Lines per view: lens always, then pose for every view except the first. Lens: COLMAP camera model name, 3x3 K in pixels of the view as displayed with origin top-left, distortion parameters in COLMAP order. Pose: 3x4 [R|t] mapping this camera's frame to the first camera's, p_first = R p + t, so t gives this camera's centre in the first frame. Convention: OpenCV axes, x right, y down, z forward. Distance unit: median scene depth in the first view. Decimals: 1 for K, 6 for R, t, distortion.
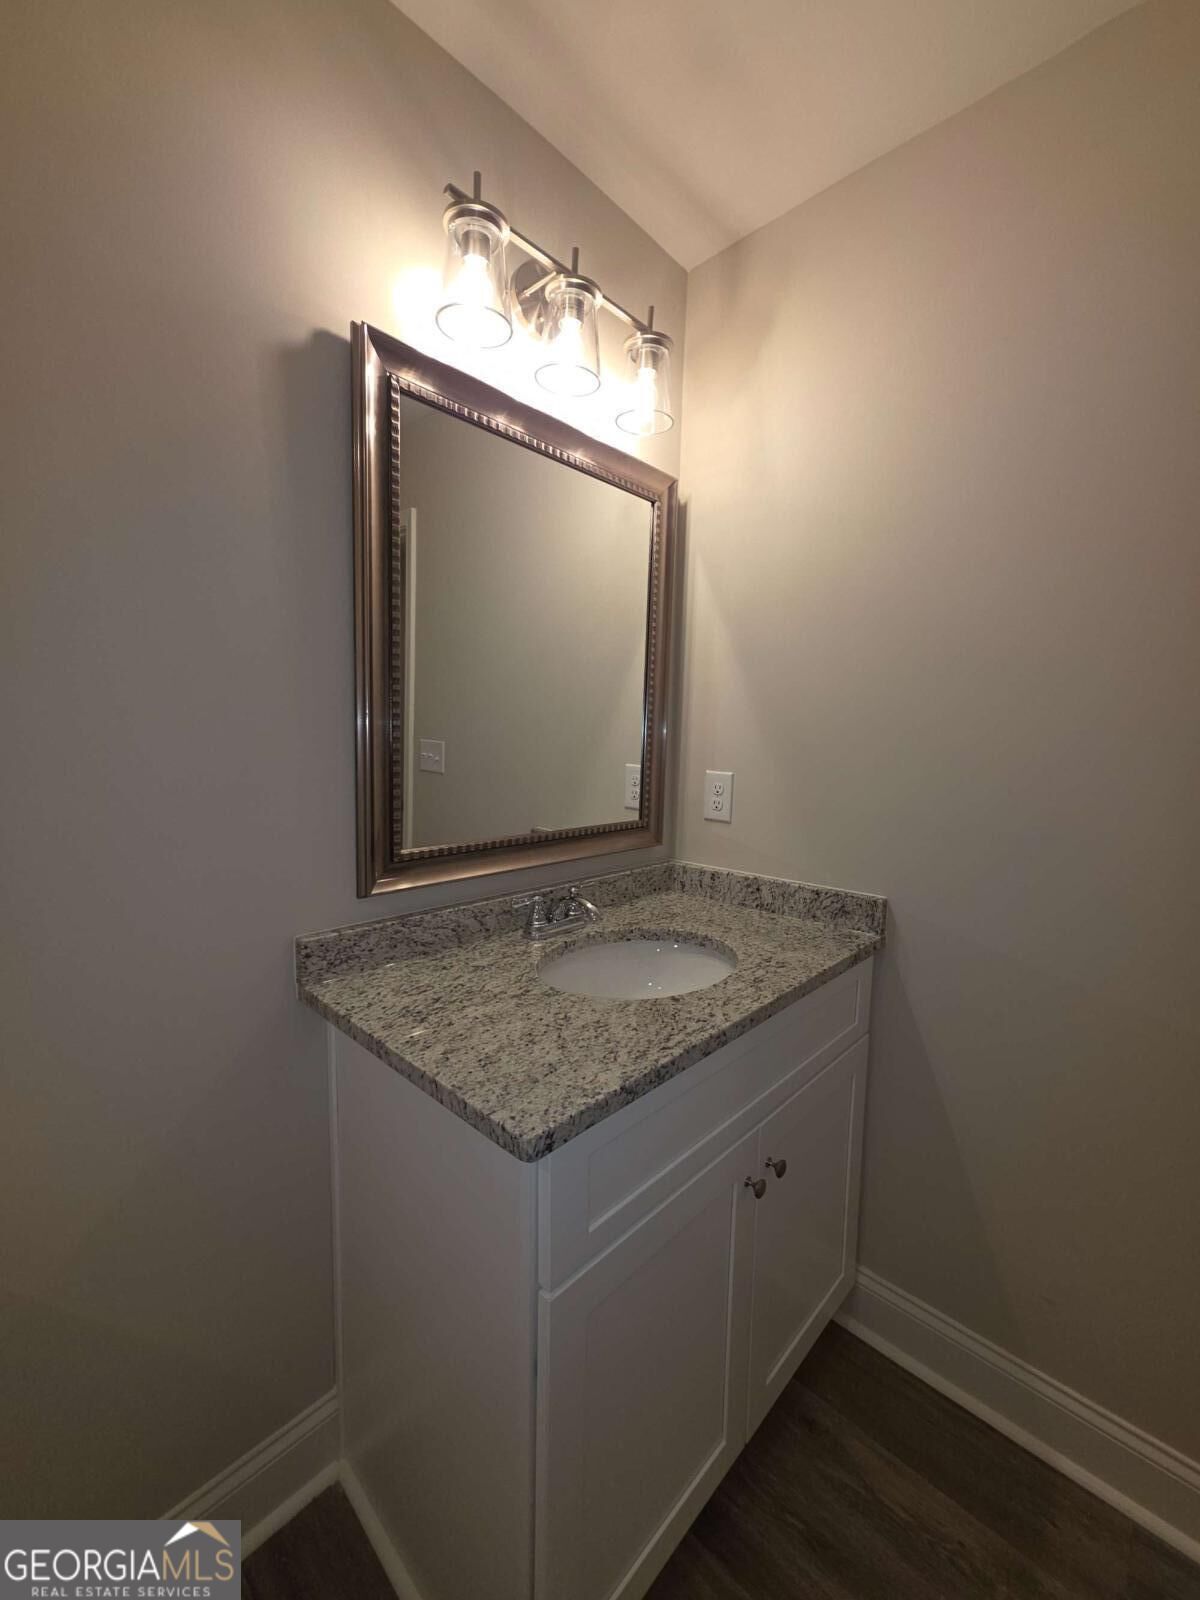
lens RADIAL K [[633.9, 0, 602.9], [0, 633.9, 794.6], [0, 0, 1]] dist [0.005866, -0.000171]
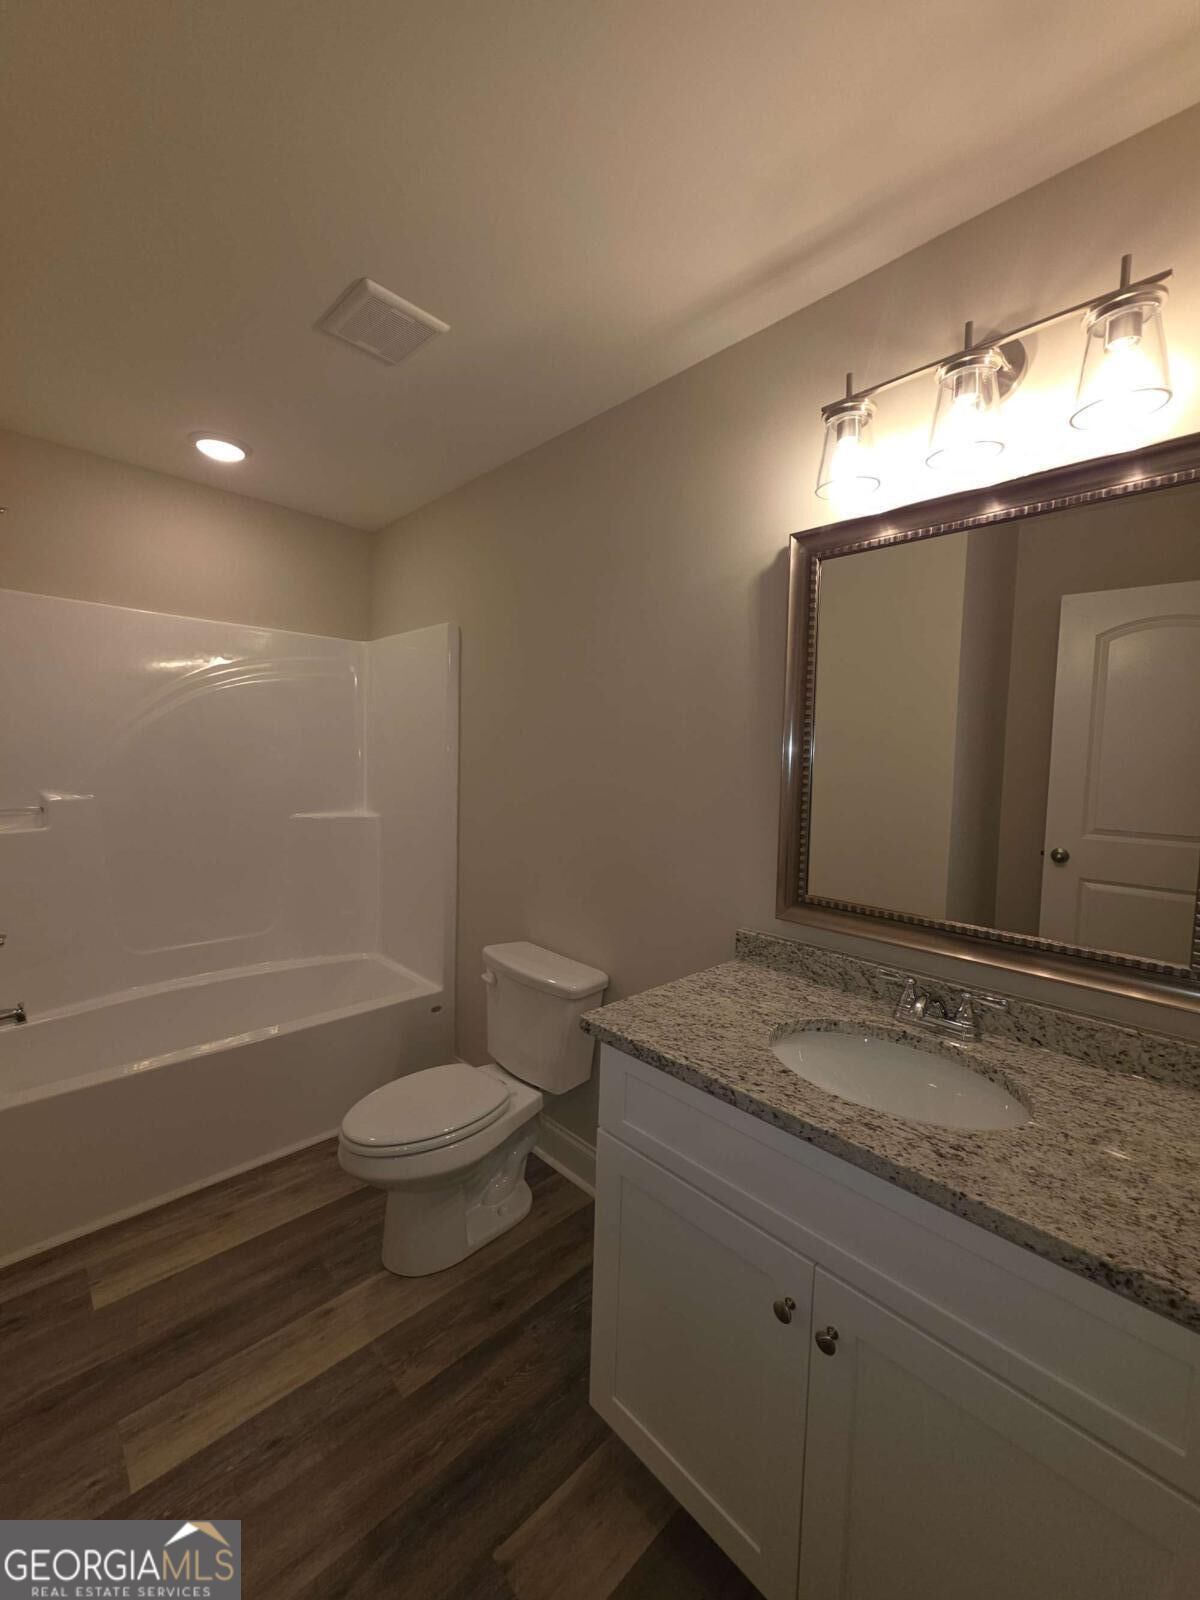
lens RADIAL K [[633.9, 0, 592.9], [0, 633.9, 798.9], [0, 0, 1]] dist [0.005866, -0.000171]
pose [[-0.047809, 0.040785, -0.998023, 1.070160], [-0.123628, 0.991242, 0.046430, -0.118972], [0.991176, 0.125603, -0.042348, 0.634330]]
